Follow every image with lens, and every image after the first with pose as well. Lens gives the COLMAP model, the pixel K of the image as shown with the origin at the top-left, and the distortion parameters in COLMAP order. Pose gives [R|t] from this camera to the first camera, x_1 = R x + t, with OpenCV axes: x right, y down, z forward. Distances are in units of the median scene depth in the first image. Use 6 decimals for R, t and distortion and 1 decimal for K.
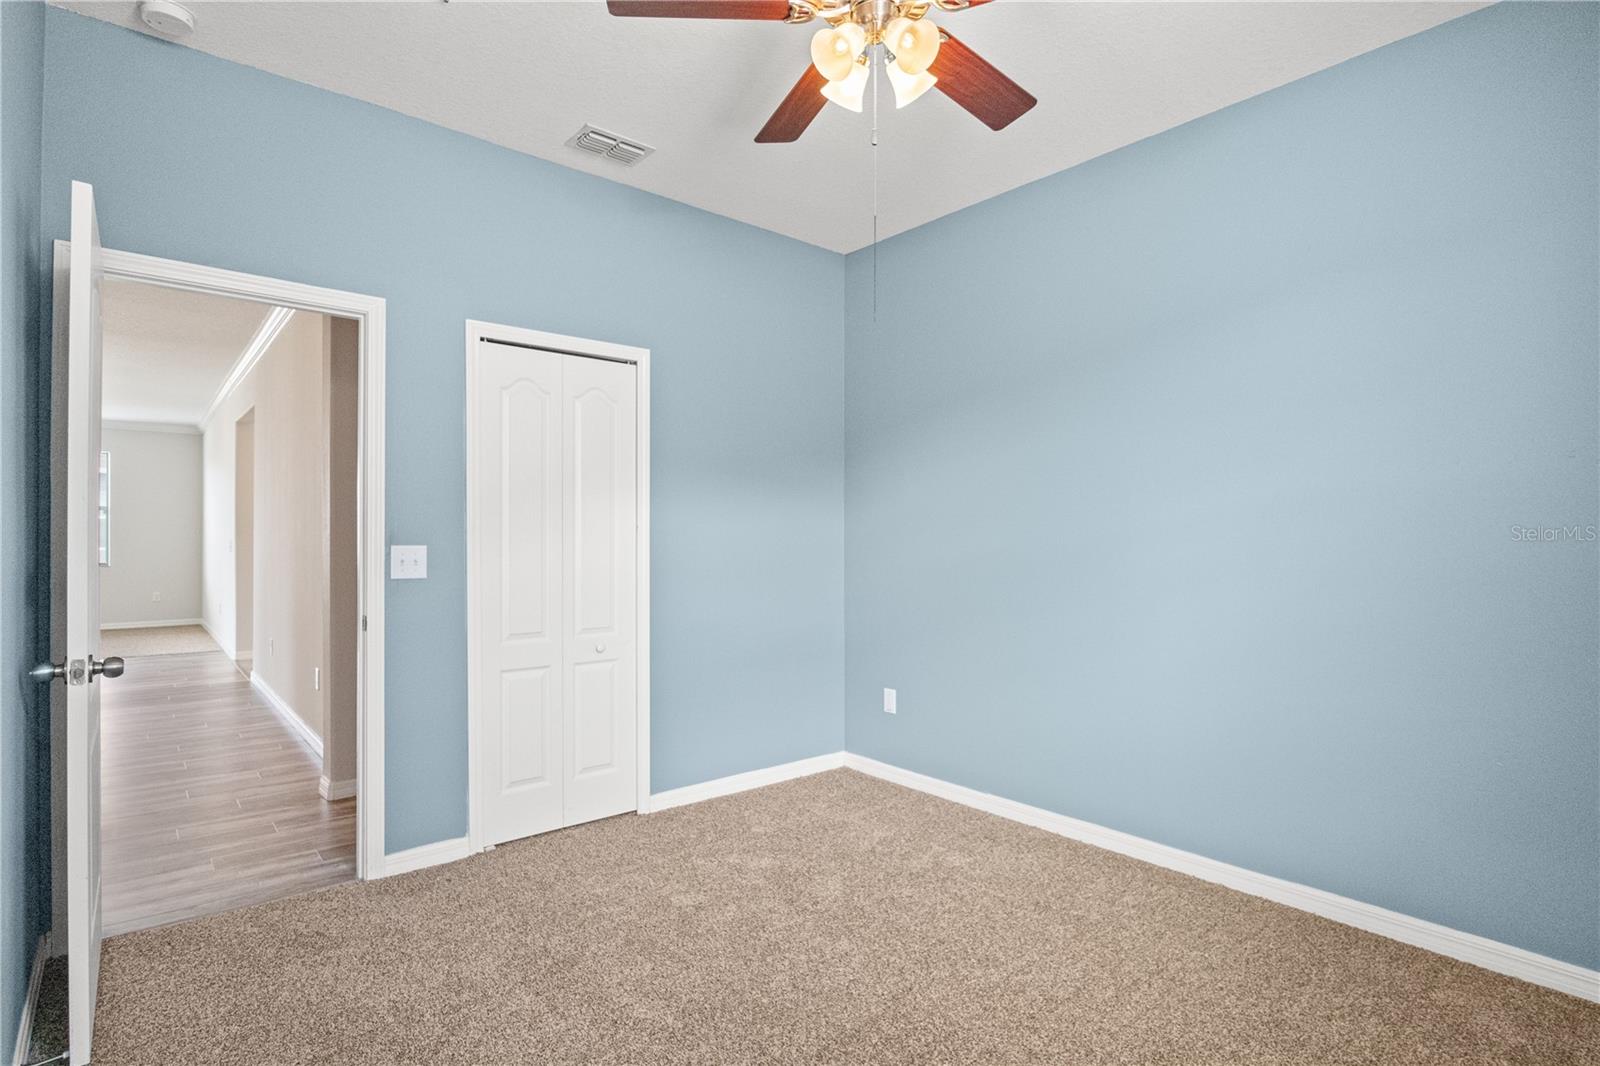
lens RADIAL K [[814.1, 0, 808.5], [0, 814.1, 539.3], [0, 0, 1]] dist [-0.004421, -0.000542]
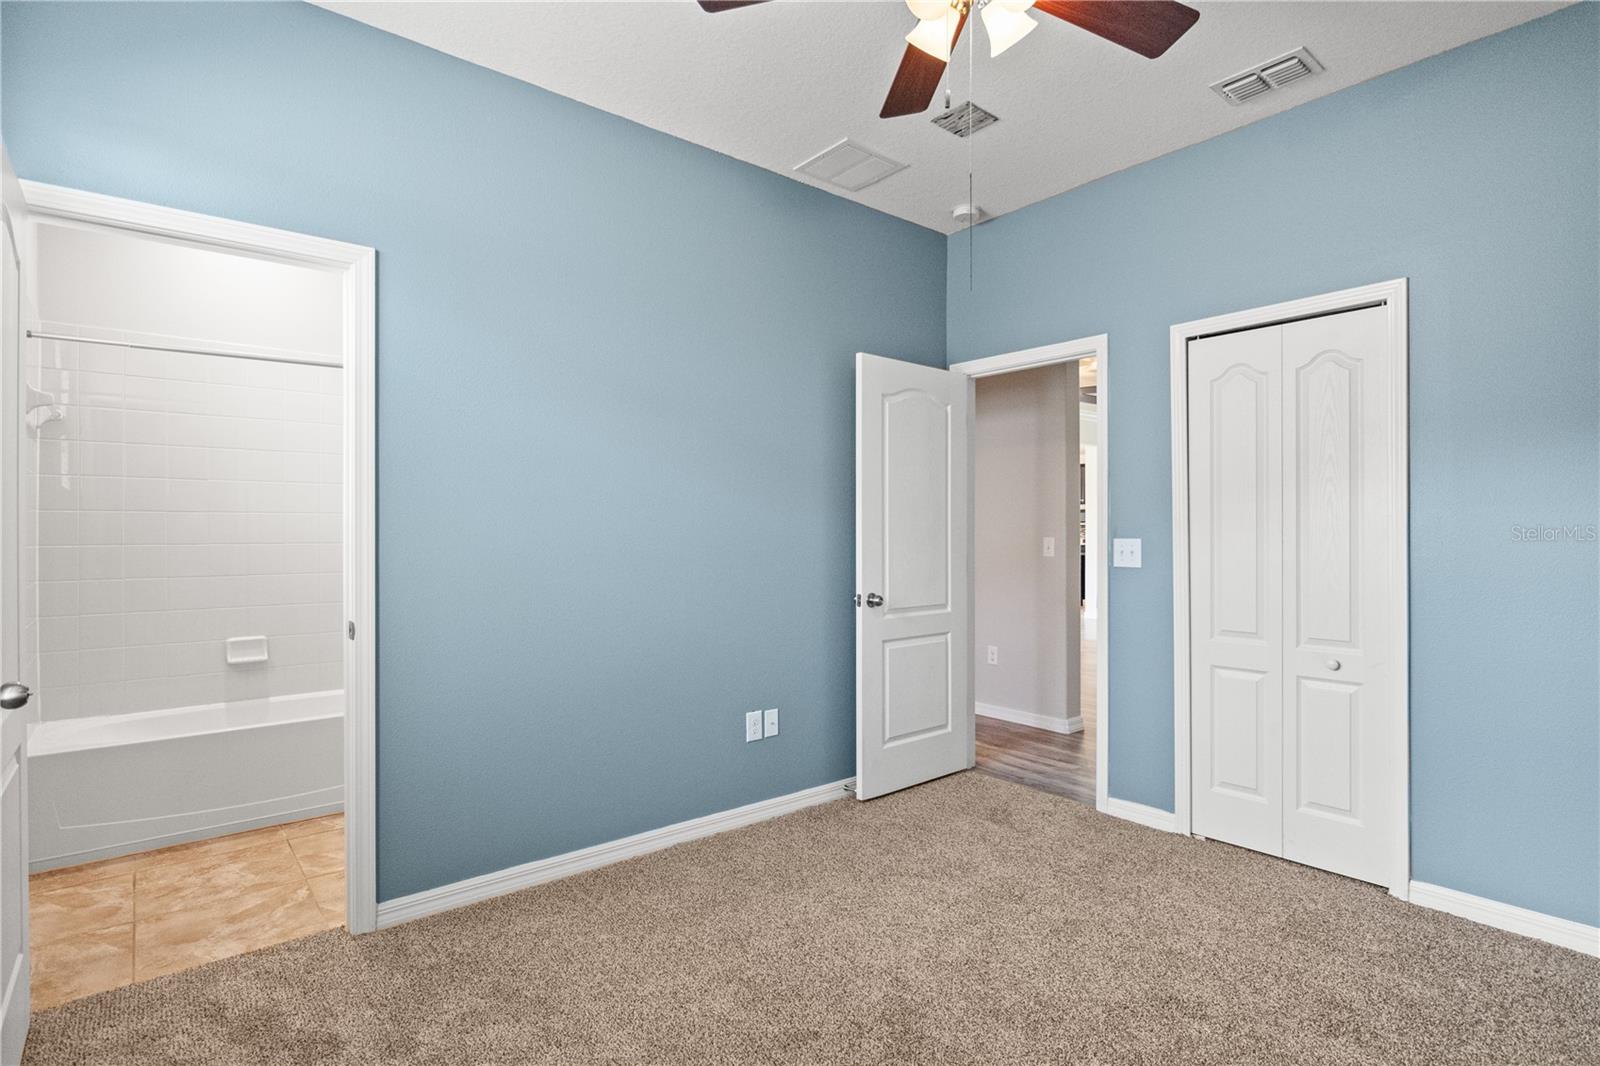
lens RADIAL K [[814.1, 0, 805.0], [0, 814.1, 537.3], [0, 0, 1]] dist [-0.004421, -0.000542]
pose [[-0.027632, 0.000812, -0.999618, 0.650733], [0.000333, 1.000000, 0.000804, 0.004334], [0.999618, -0.000311, -0.027633, 0.547595]]
